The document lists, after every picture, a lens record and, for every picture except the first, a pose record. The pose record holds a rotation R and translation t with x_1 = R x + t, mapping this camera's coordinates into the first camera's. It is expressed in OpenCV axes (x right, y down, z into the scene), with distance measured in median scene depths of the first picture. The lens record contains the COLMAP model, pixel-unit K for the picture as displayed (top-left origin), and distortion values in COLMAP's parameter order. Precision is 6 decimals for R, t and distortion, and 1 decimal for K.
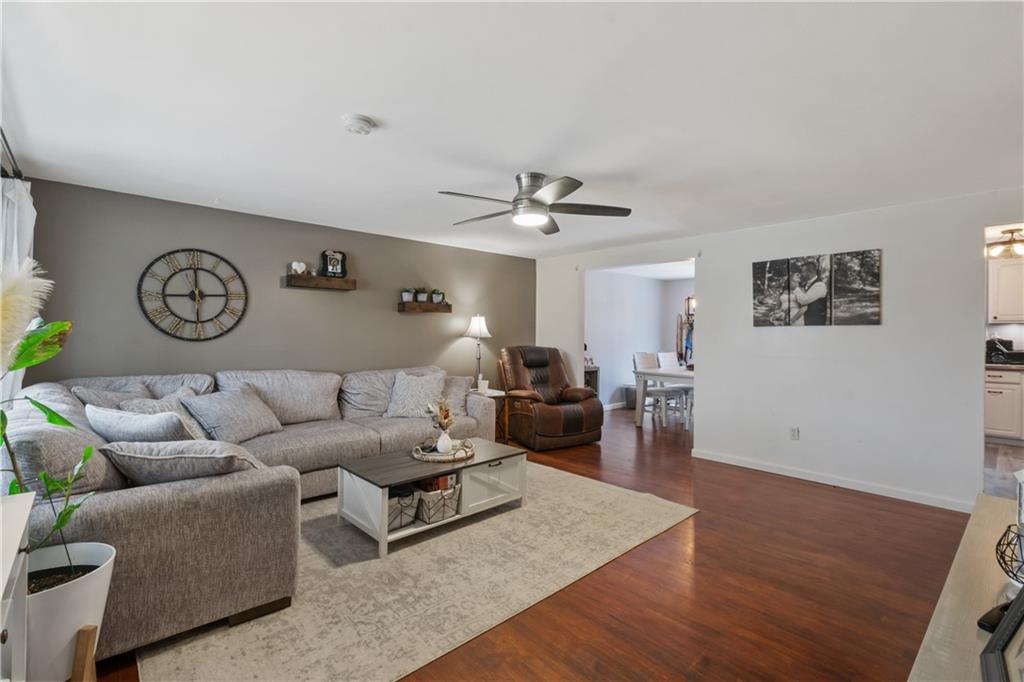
lens RADIAL K [[466.5, 0, 514.2], [0, 466.5, 334.9], [0, 0, 1]] dist [0.000087, -0.000774]
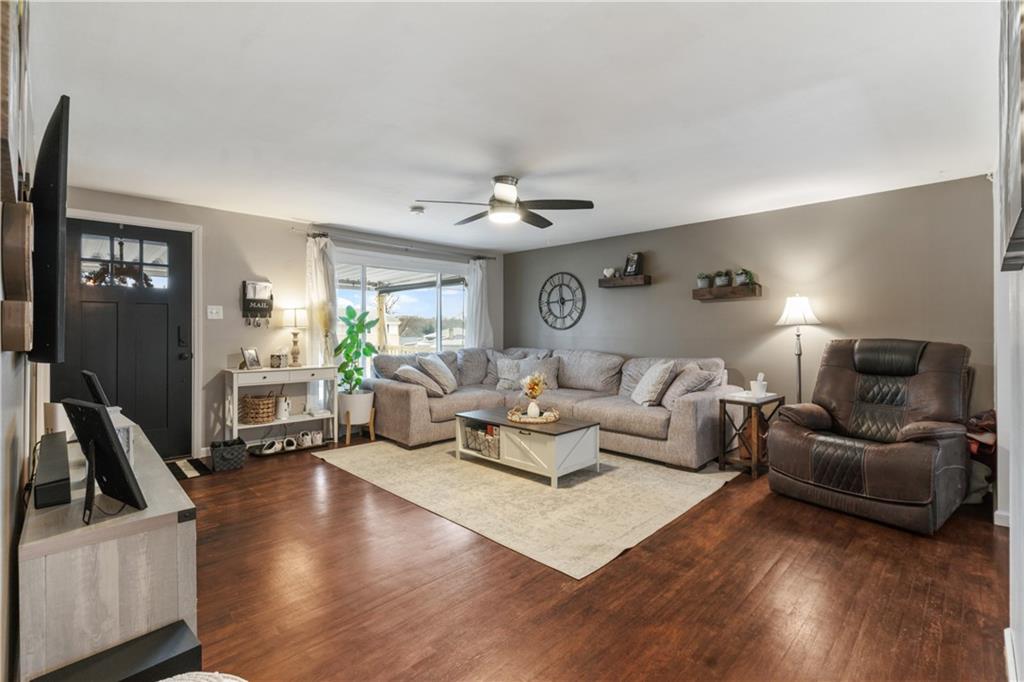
lens RADIAL K [[466.5, 0, 509.2], [0, 466.5, 331.4], [0, 0, 1]] dist [0.000087, -0.000774]
pose [[0.024824, -0.002433, -0.999689, 0.971678], [0.002186, 0.999995, -0.002379, 0.023803], [0.999689, -0.002127, 0.024829, 0.814363]]
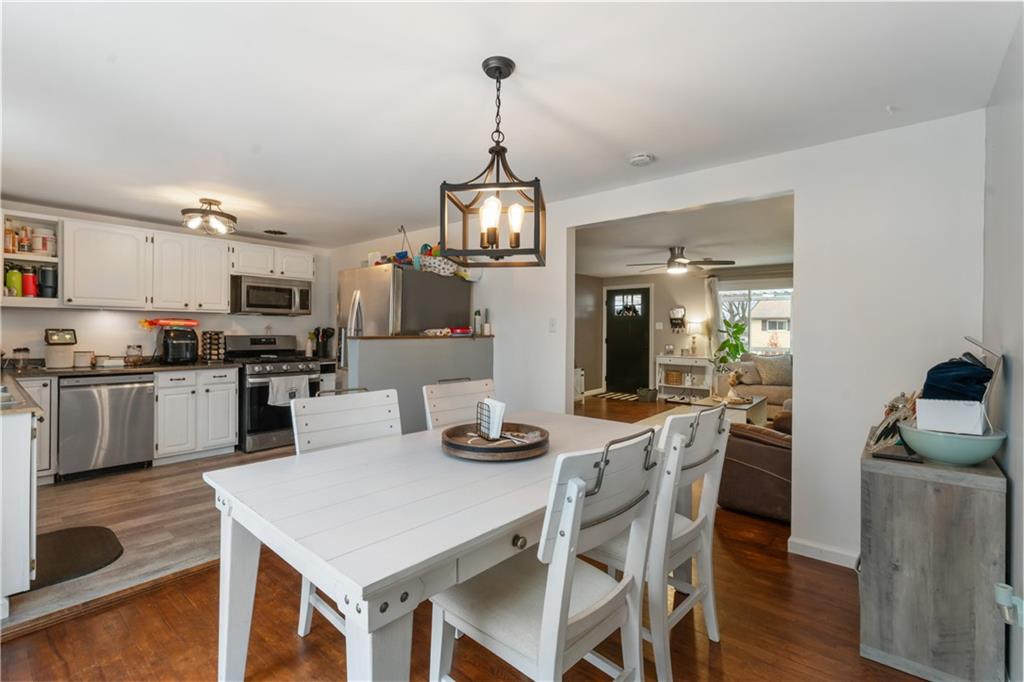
lens RADIAL K [[466.5, 0, 510.4], [0, 466.5, 332.7], [0, 0, 1]] dist [0.000087, -0.000774]
pose [[-0.992984, -0.009440, -0.117871, 0.787581], [-0.009874, 0.999946, 0.003098, 0.006545], [0.117835, 0.004240, -0.993024, 2.359080]]
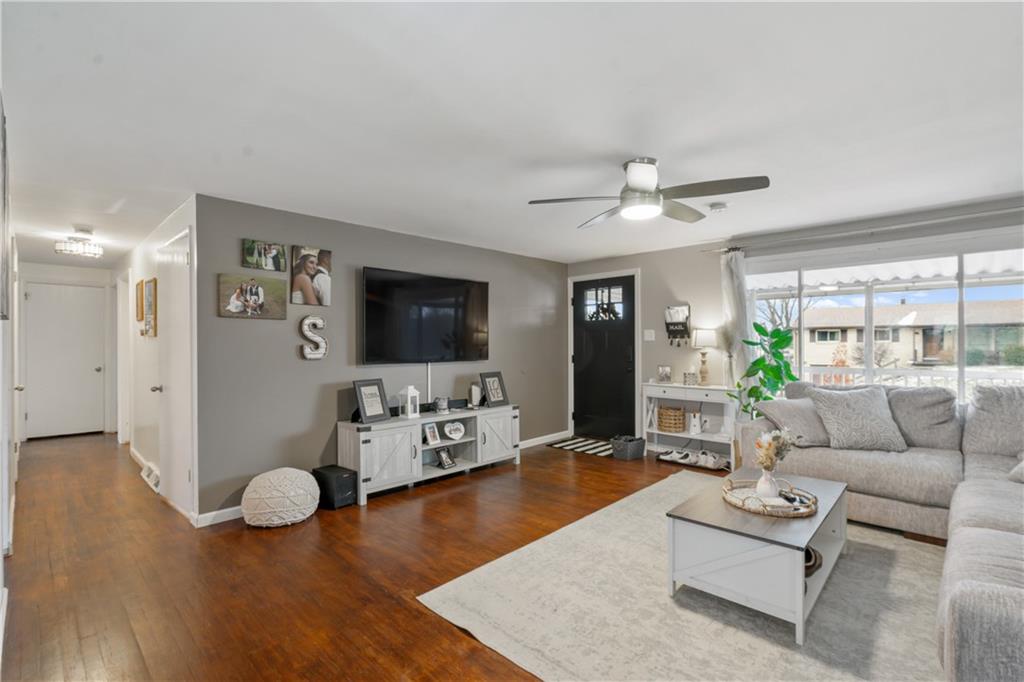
lens RADIAL K [[466.5, 0, 508.1], [0, 466.5, 341.0], [0, 0, 1]] dist [0.000087, -0.000774]
pose [[-0.999135, -0.002994, -0.041482, 0.268193], [-0.002670, 0.999965, -0.007872, 0.002528], [0.041504, -0.007754, -0.999108, 1.558721]]
